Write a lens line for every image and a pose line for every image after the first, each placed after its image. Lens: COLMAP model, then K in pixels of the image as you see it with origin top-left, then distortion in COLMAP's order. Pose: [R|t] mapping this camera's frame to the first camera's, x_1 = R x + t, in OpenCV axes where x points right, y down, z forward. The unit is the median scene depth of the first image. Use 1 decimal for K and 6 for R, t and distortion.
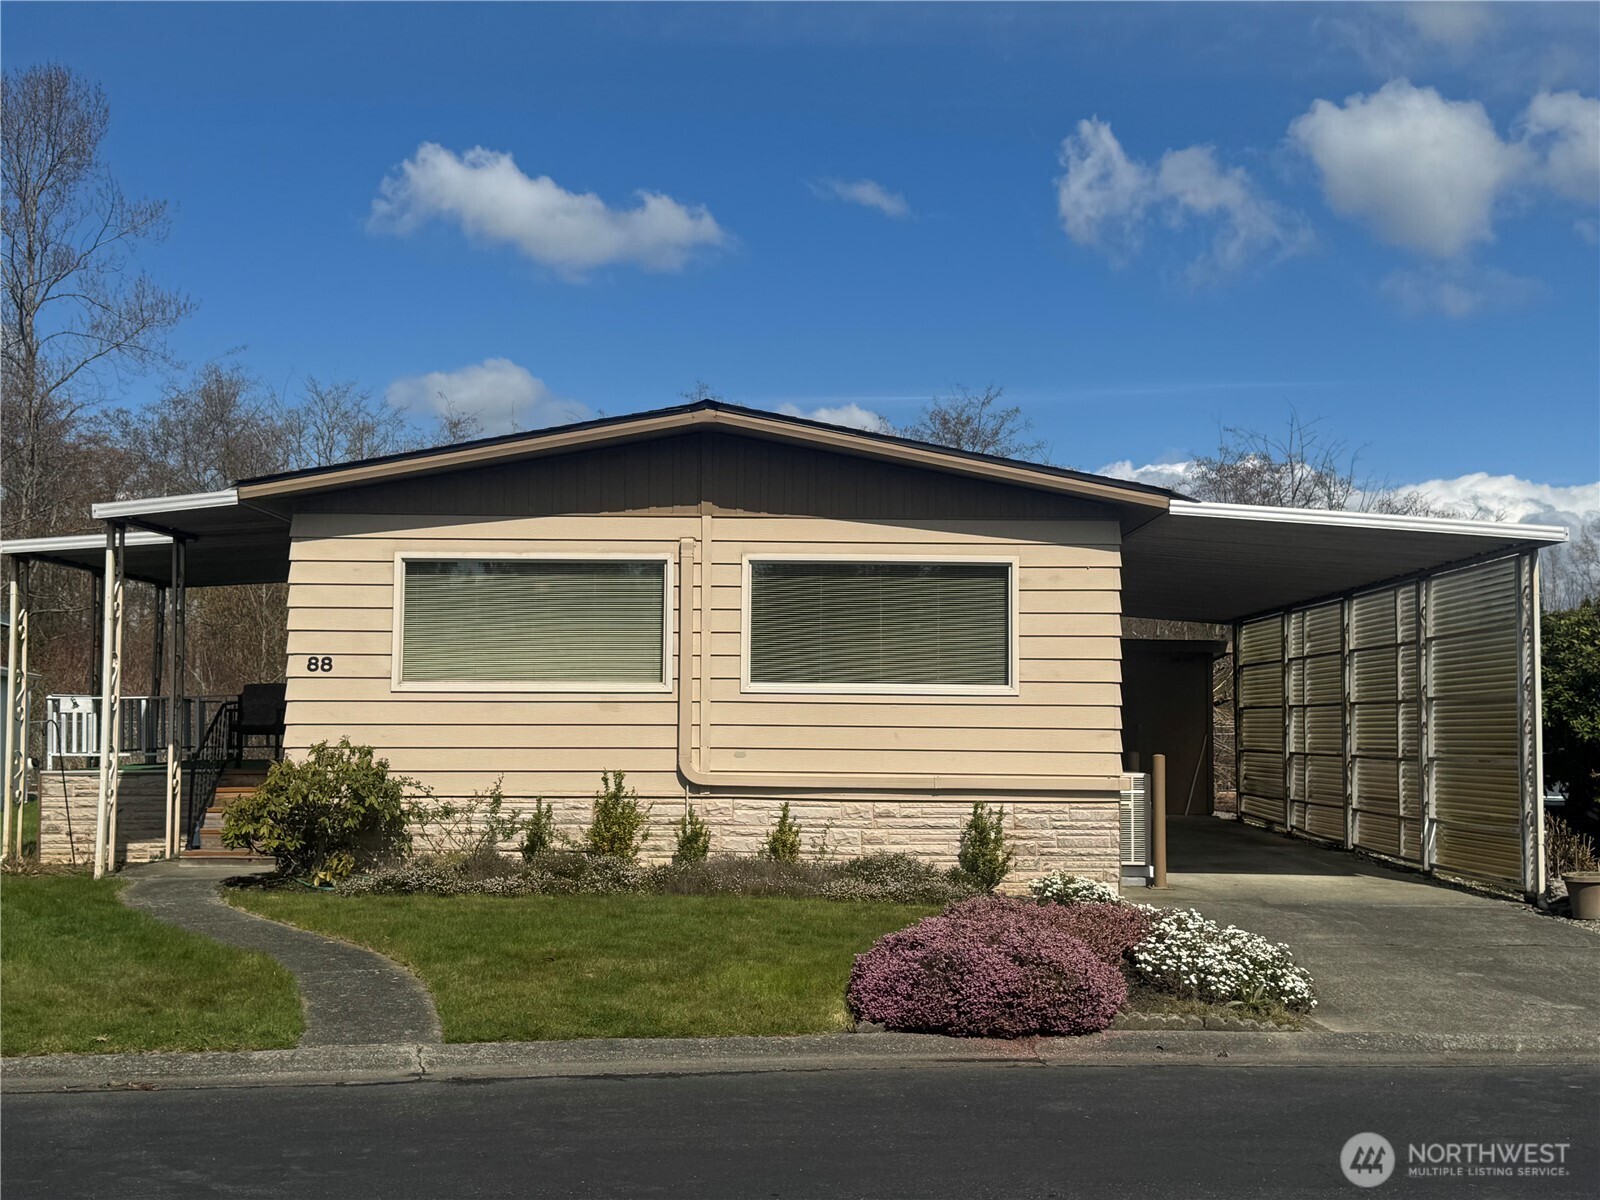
lens RADIAL K [[1873.5, 0, 800.6], [0, 1873.5, 601.2], [0, 0, 1]] dist [0.085192, -0.012352]
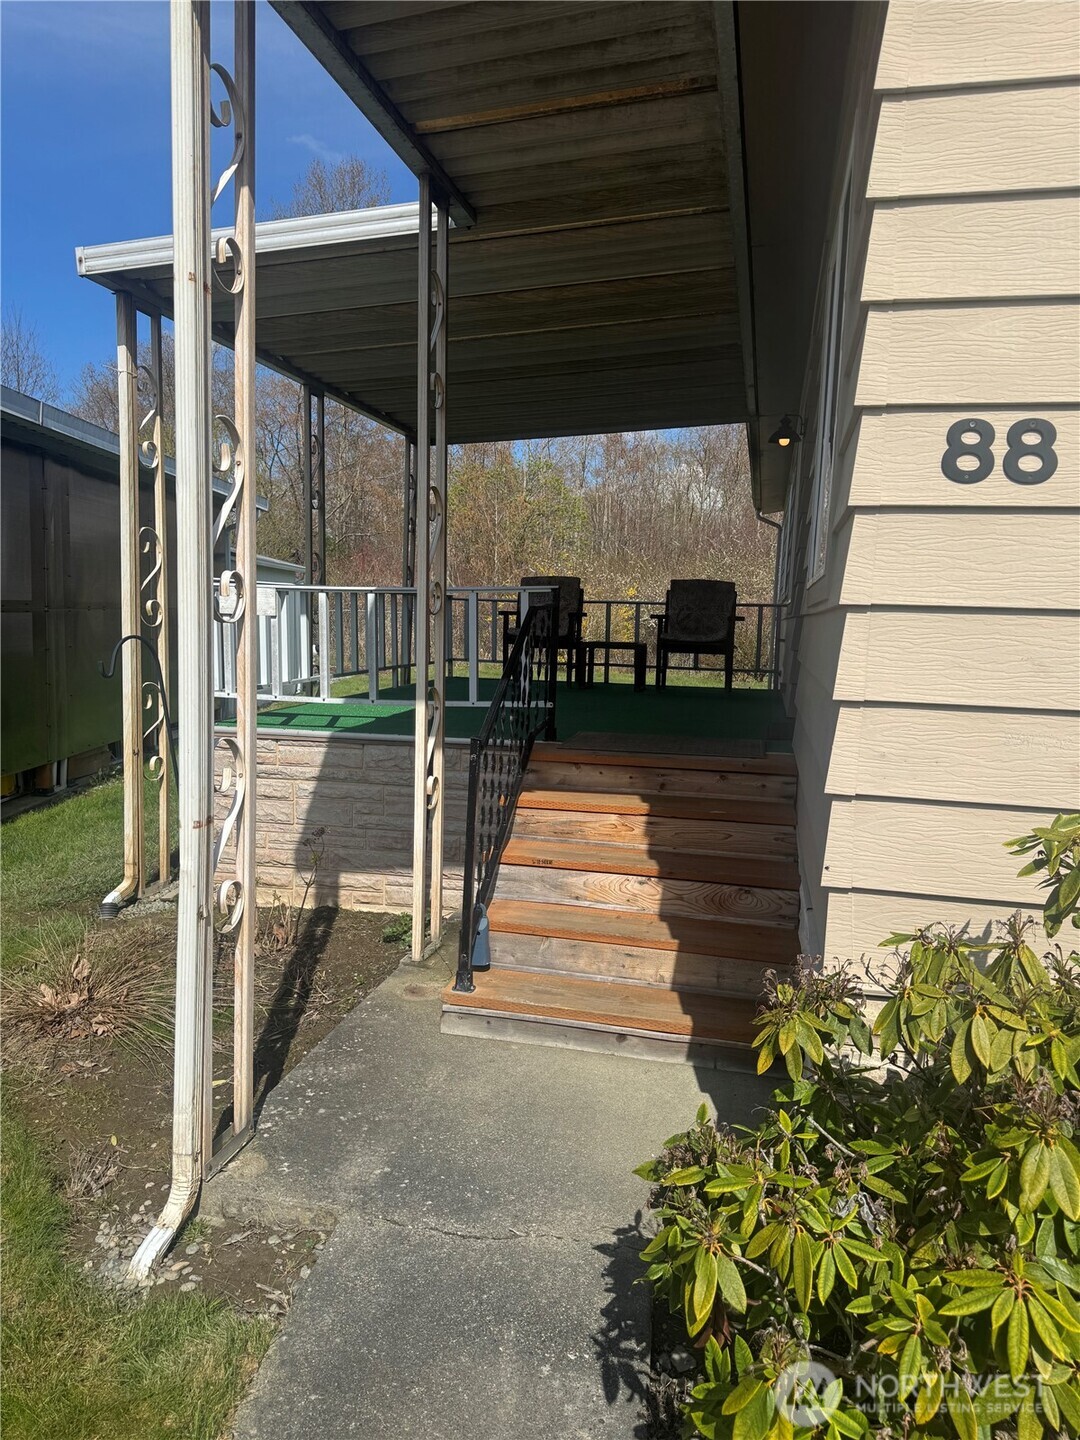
lens RADIAL K [[1024.9, 0, 536.2], [0, 1024.9, 719.8], [0, 0, 1]] dist [0.102487, -0.149787]
pose [[0.975539, 0.047627, -0.214606, -0.256868], [-0.011574, 0.986022, 0.166214, 0.041453], [0.219522, -0.159665, 0.962454, 0.780178]]
